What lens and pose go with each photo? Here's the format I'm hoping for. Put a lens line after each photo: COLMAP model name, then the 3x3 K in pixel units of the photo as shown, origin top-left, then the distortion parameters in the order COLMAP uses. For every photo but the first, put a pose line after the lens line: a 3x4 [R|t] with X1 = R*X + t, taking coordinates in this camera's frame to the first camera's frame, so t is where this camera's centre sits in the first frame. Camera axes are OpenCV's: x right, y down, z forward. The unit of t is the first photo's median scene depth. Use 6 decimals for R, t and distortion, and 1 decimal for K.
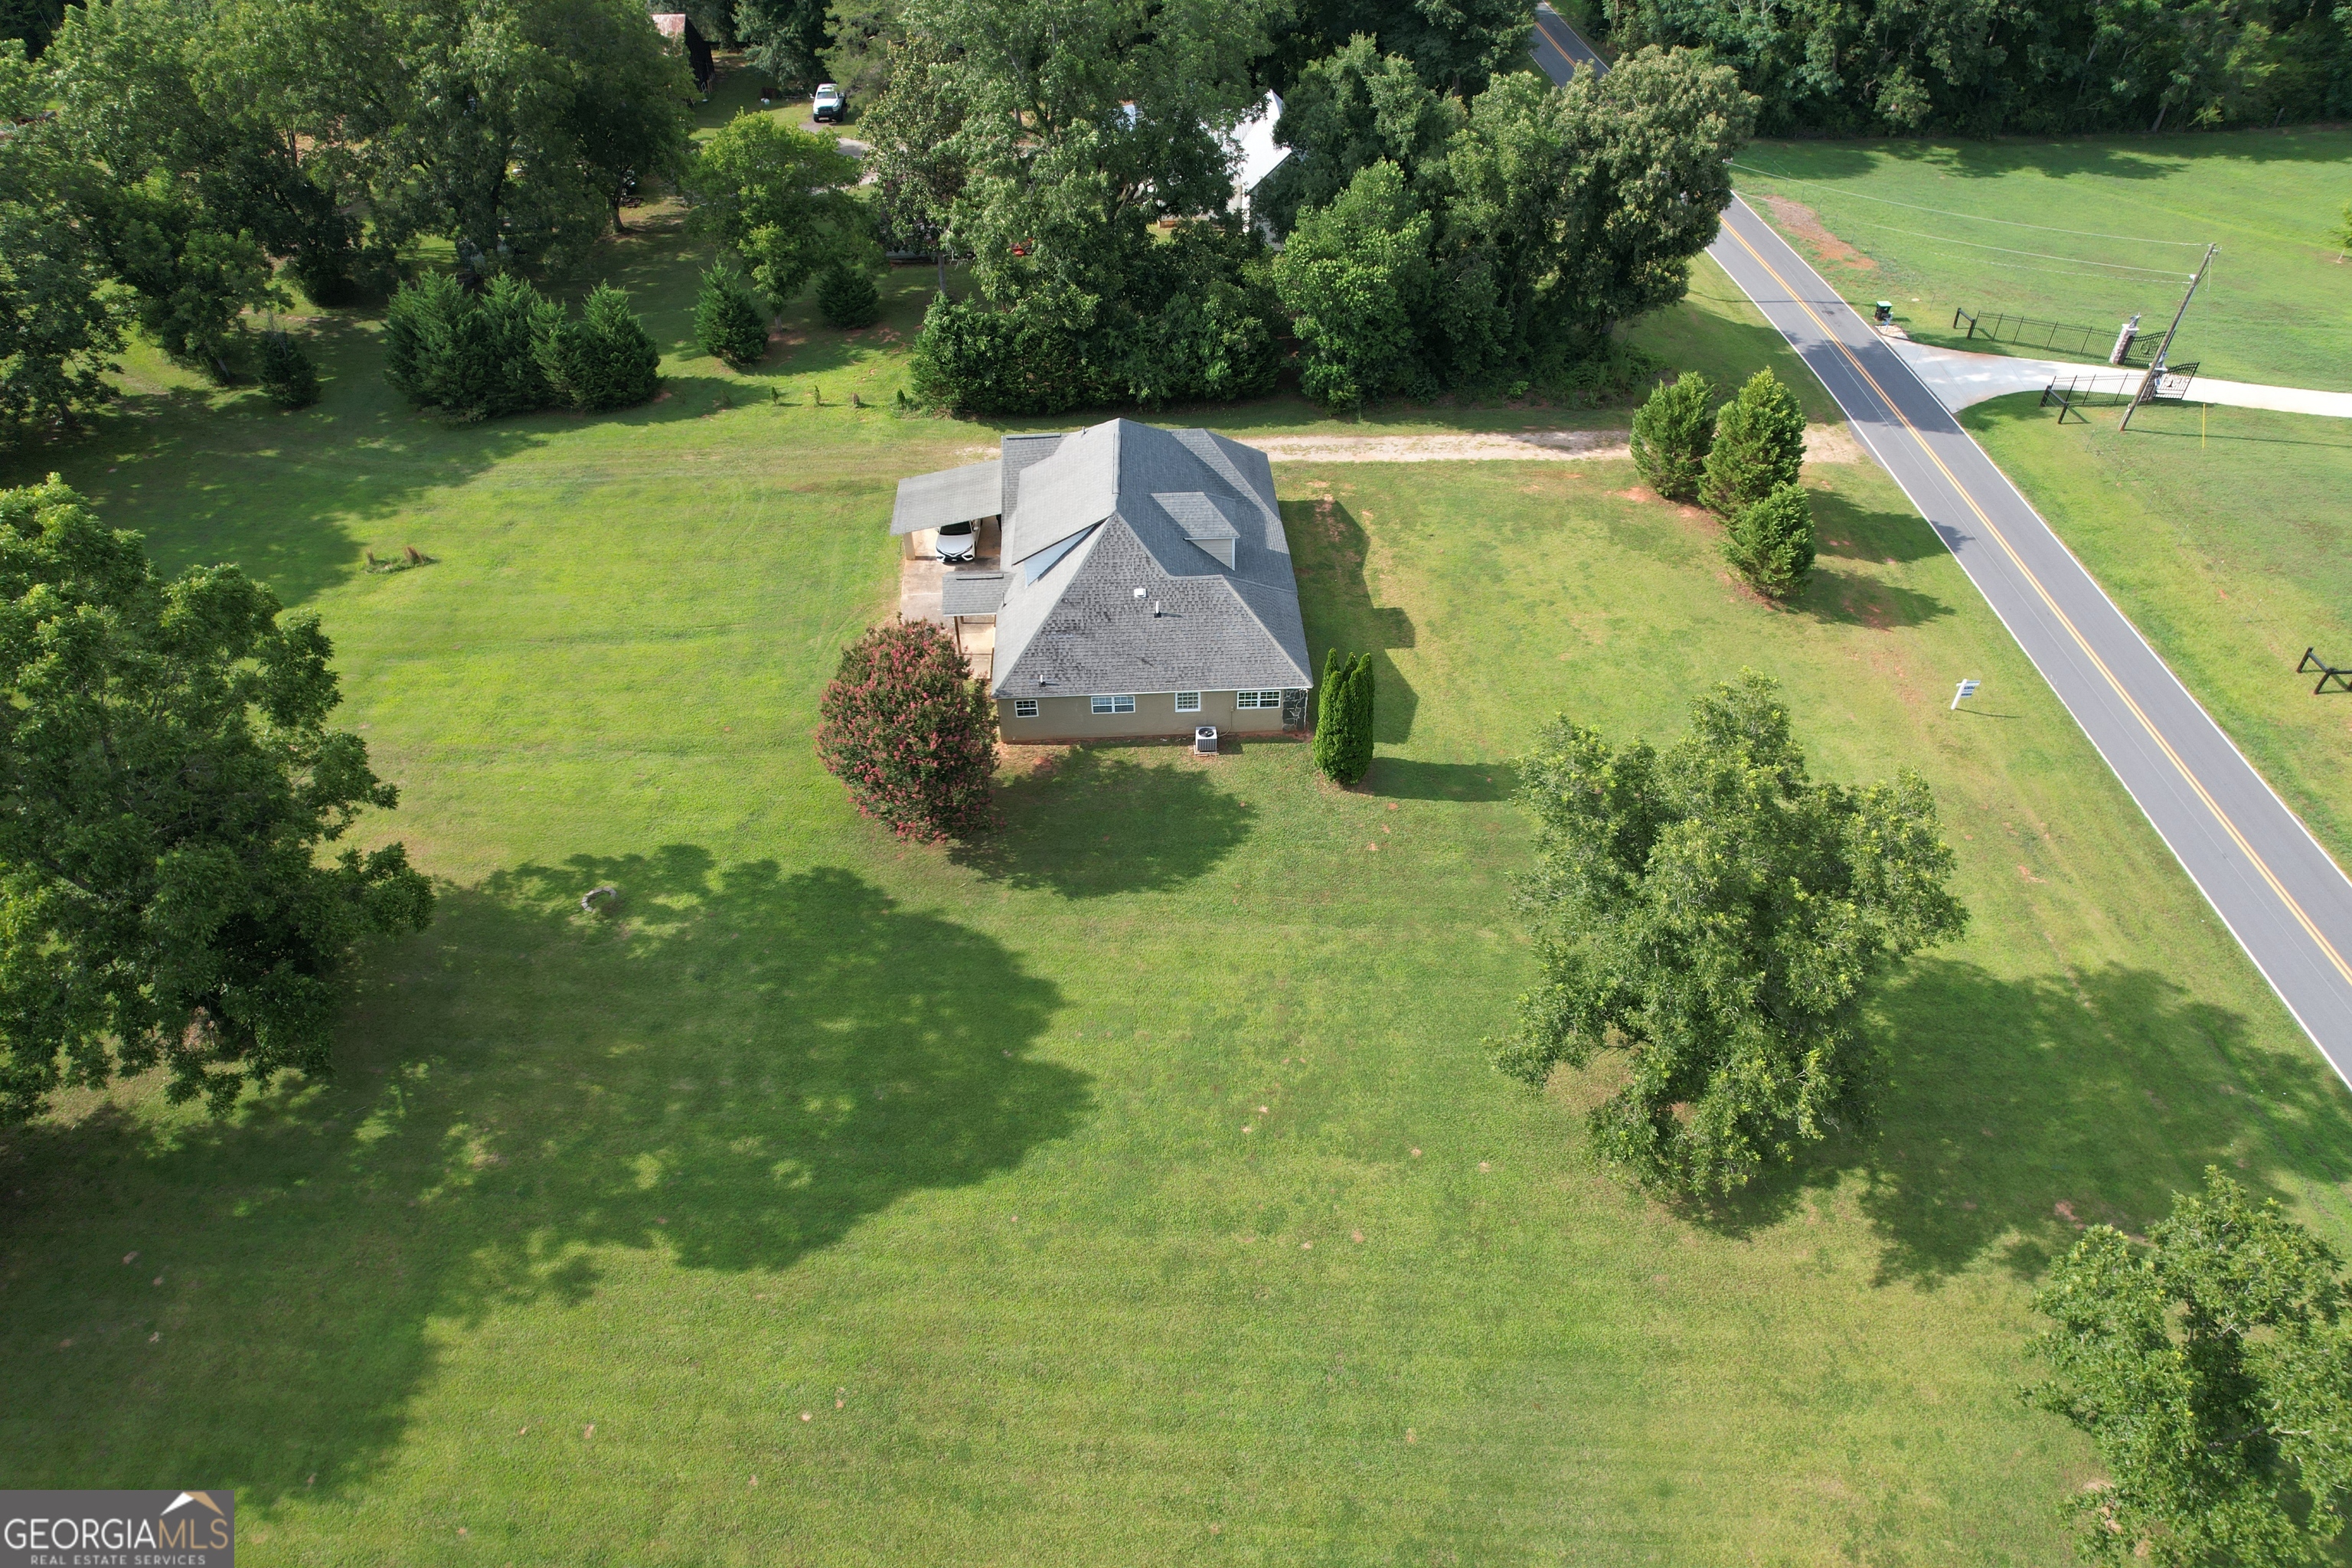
lens RADIAL K [[1473.8, 0, 1179.6], [0, 1473.8, 816.2], [0, 0, 1]] dist [-0.064099, 0.054336]
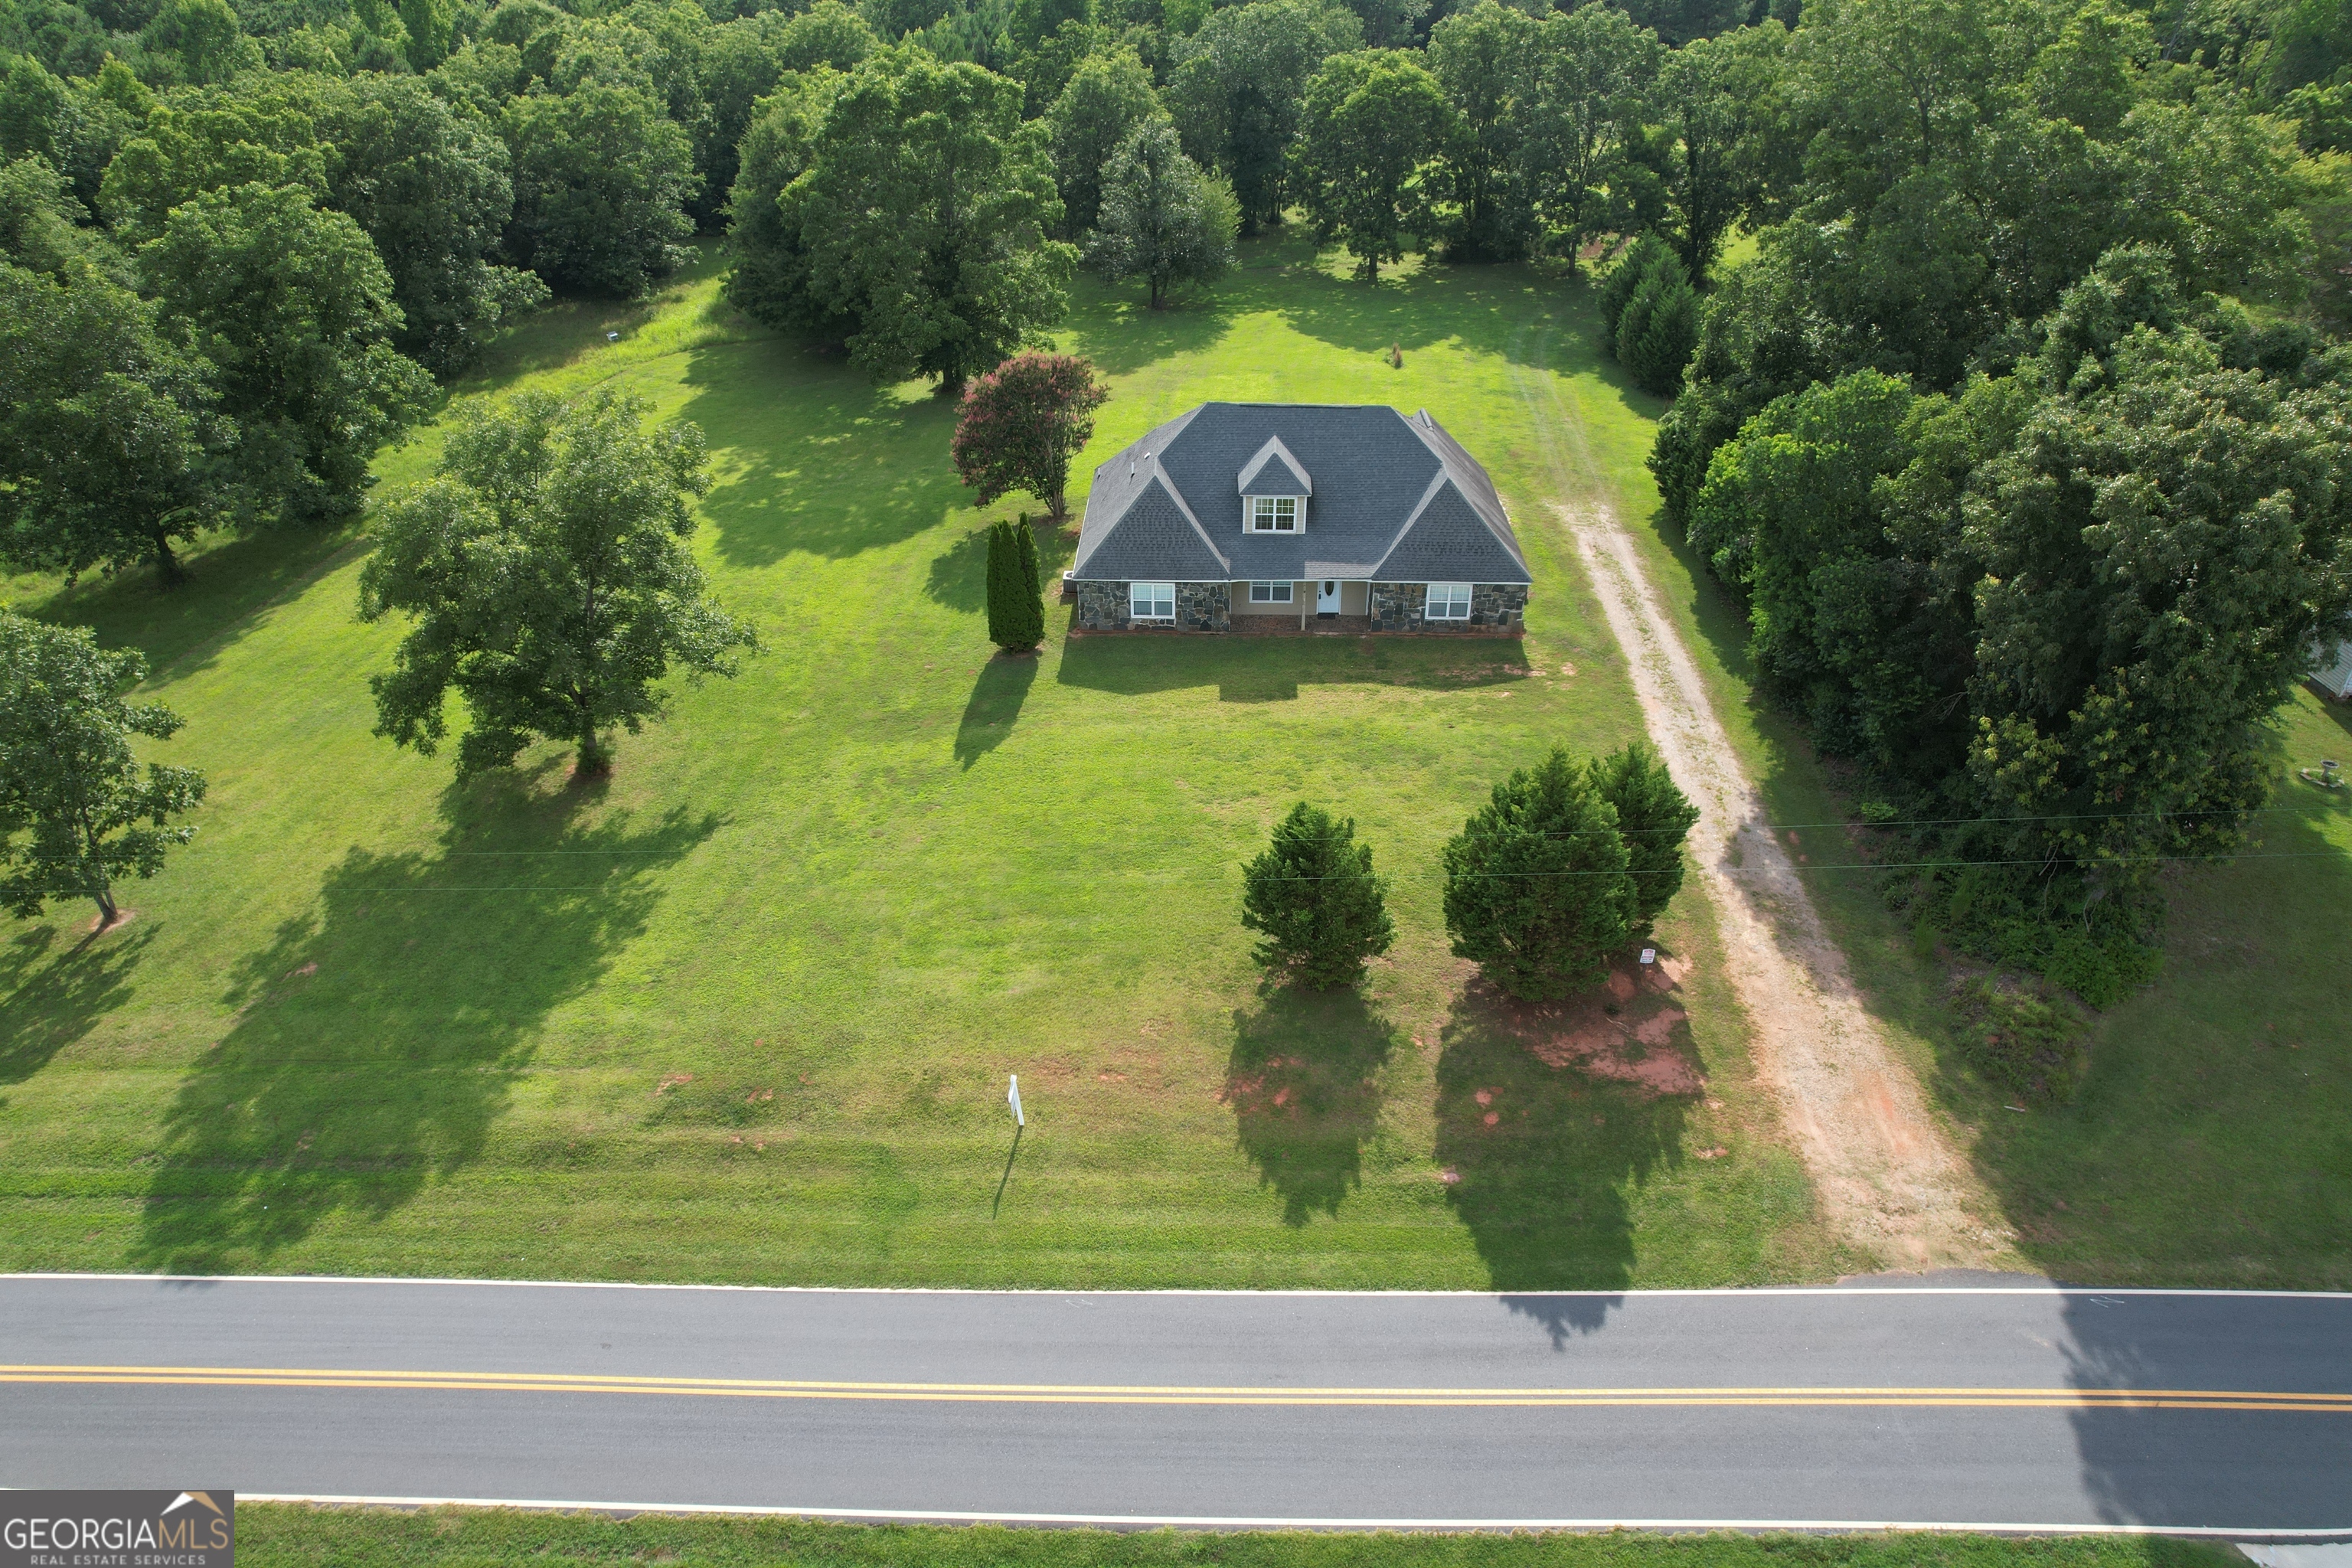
lens RADIAL K [[1473.8, 0, 1179.6], [0, 1473.8, 816.2], [0, 0, 1]] dist [-0.064099, 0.054336]
pose [[-0.079587, 0.557900, -0.826084, 0.928501], [-0.664772, 0.587817, 0.461031, -0.464745], [0.742795, 0.585849, 0.324094, 0.729641]]
